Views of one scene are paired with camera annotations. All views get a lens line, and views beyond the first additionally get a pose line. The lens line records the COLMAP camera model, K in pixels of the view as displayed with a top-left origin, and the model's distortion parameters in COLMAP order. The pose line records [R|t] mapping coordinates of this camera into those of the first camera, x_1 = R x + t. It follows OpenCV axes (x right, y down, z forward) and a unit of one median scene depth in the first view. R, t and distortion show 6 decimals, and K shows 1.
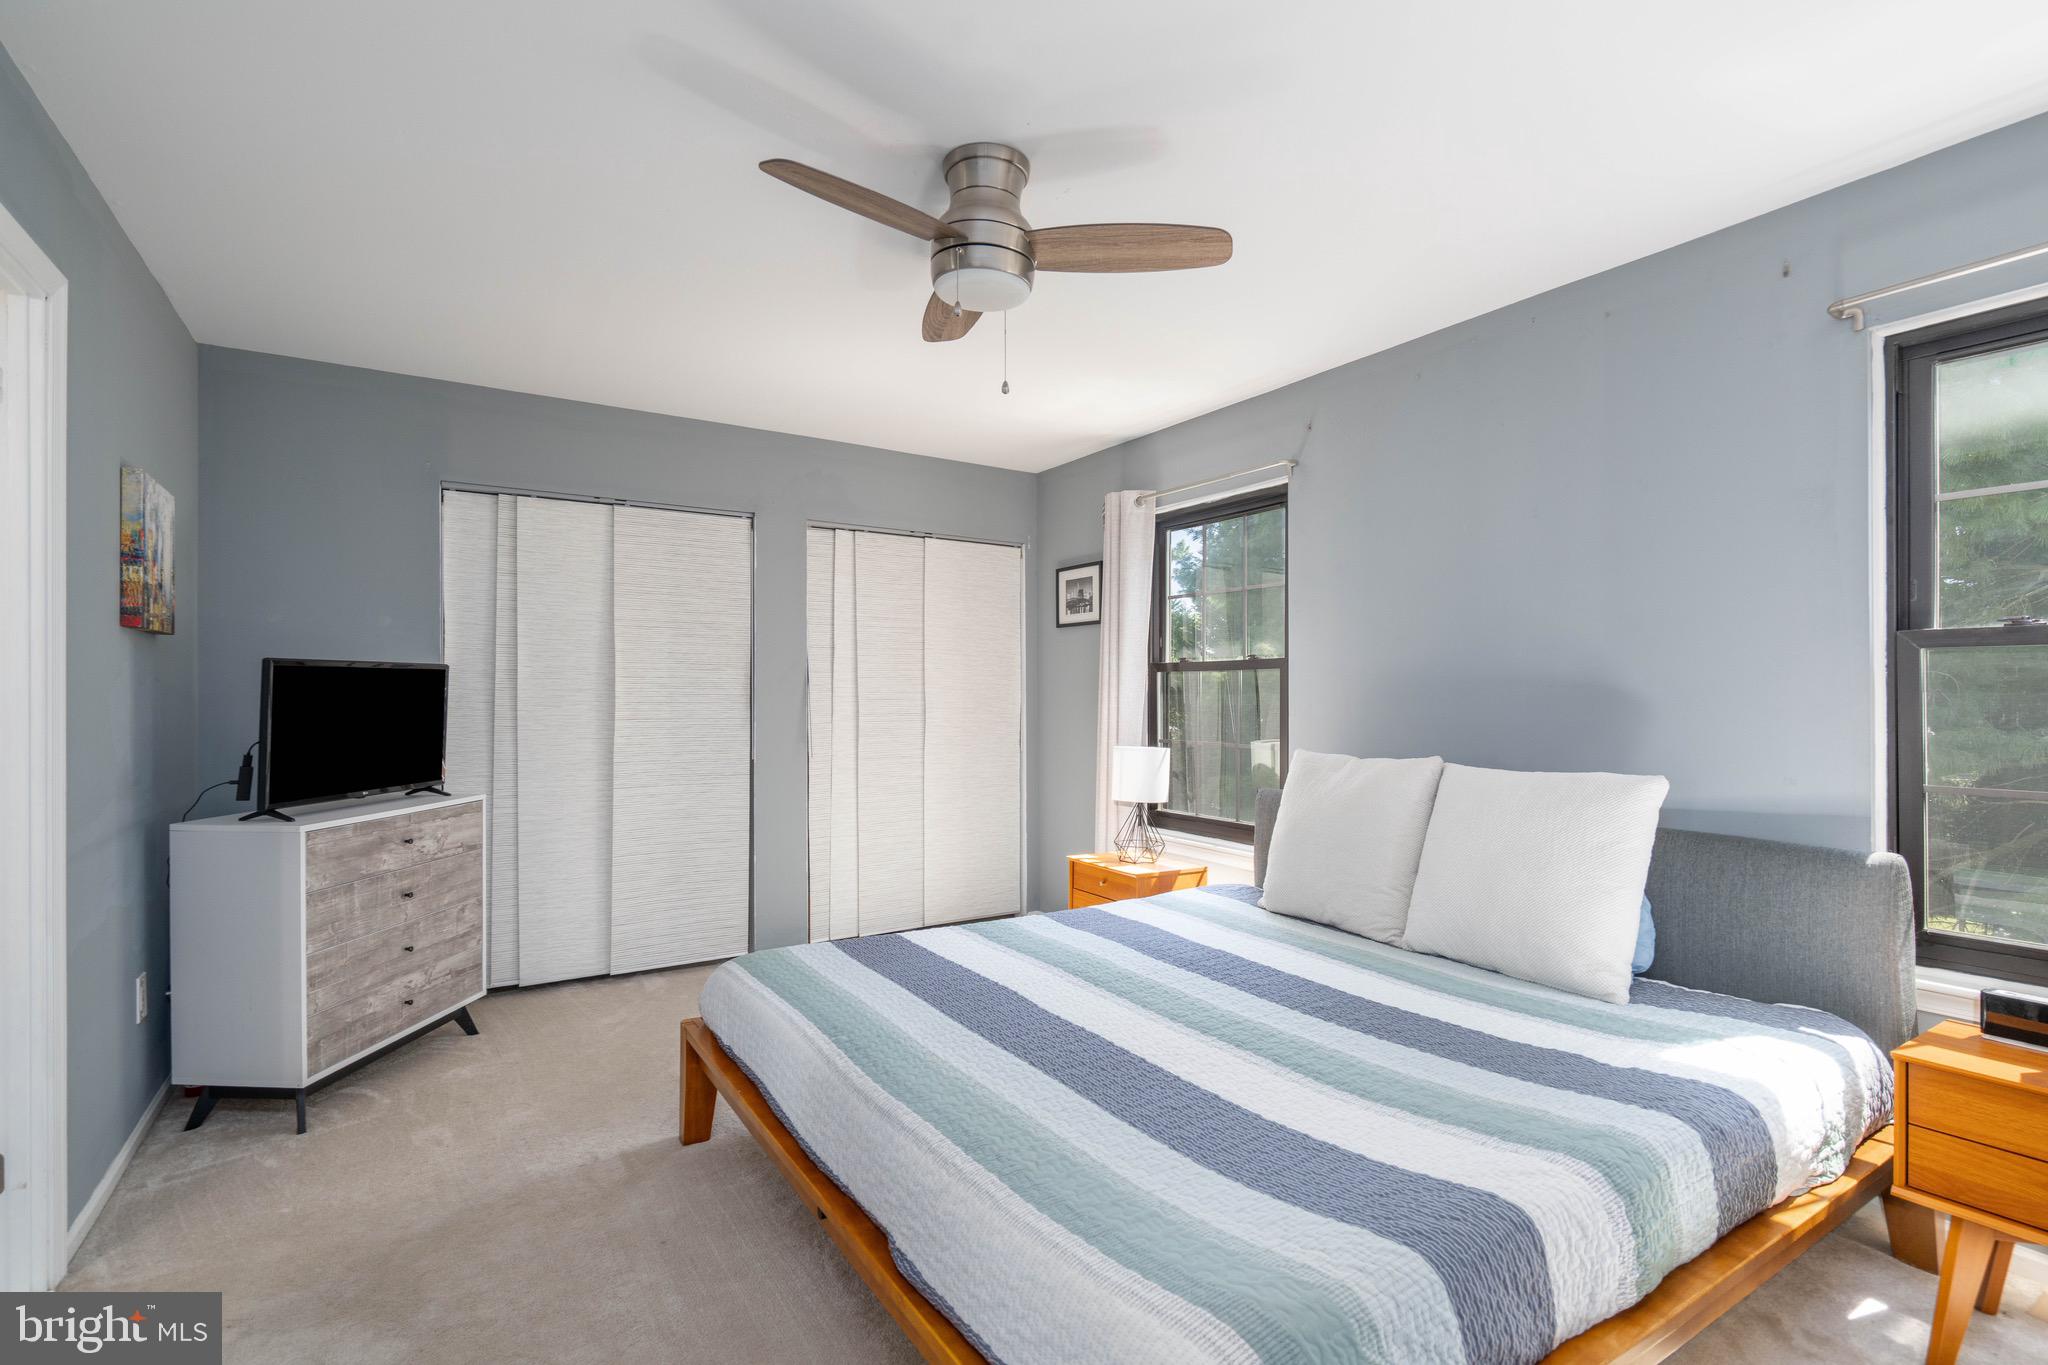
lens RADIAL K [[923.2, 0, 1024.0], [0, 923.2, 682.5], [0, 0, 1]] dist [-0.004549, -0.000512]
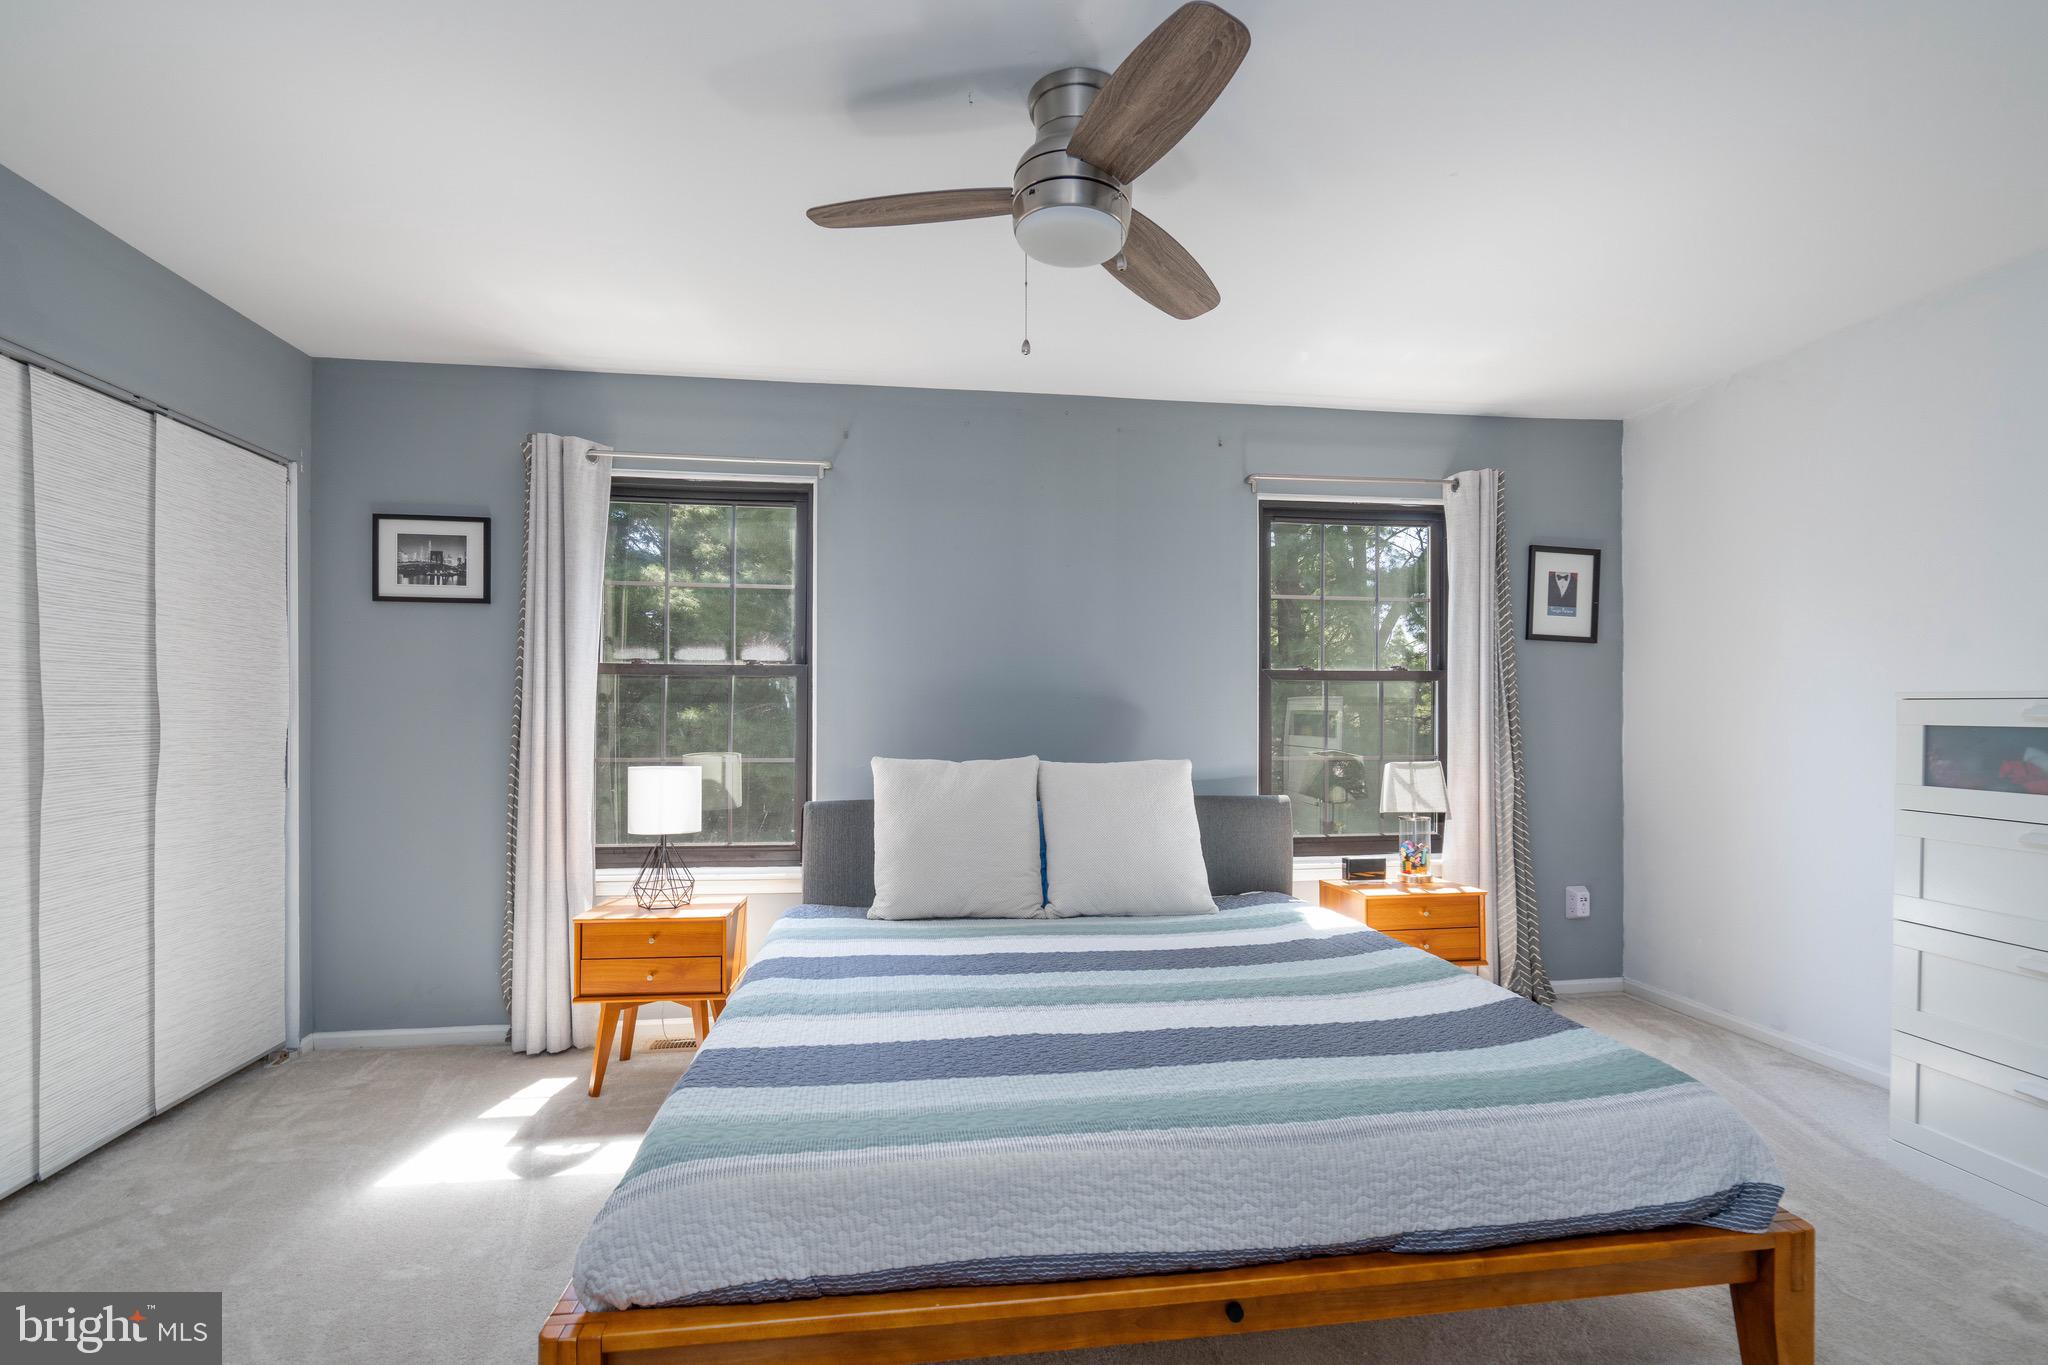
lens RADIAL K [[931.7, 0, 1010.9], [0, 931.7, 703.7], [0, 0, 1]] dist [0.000411, 0.000118]
pose [[0.432982, 0.008471, 0.901363, -0.500634], [-0.016562, 0.999862, -0.001441, 0.011833], [-0.901250, -0.014304, 0.433063, 0.383632]]
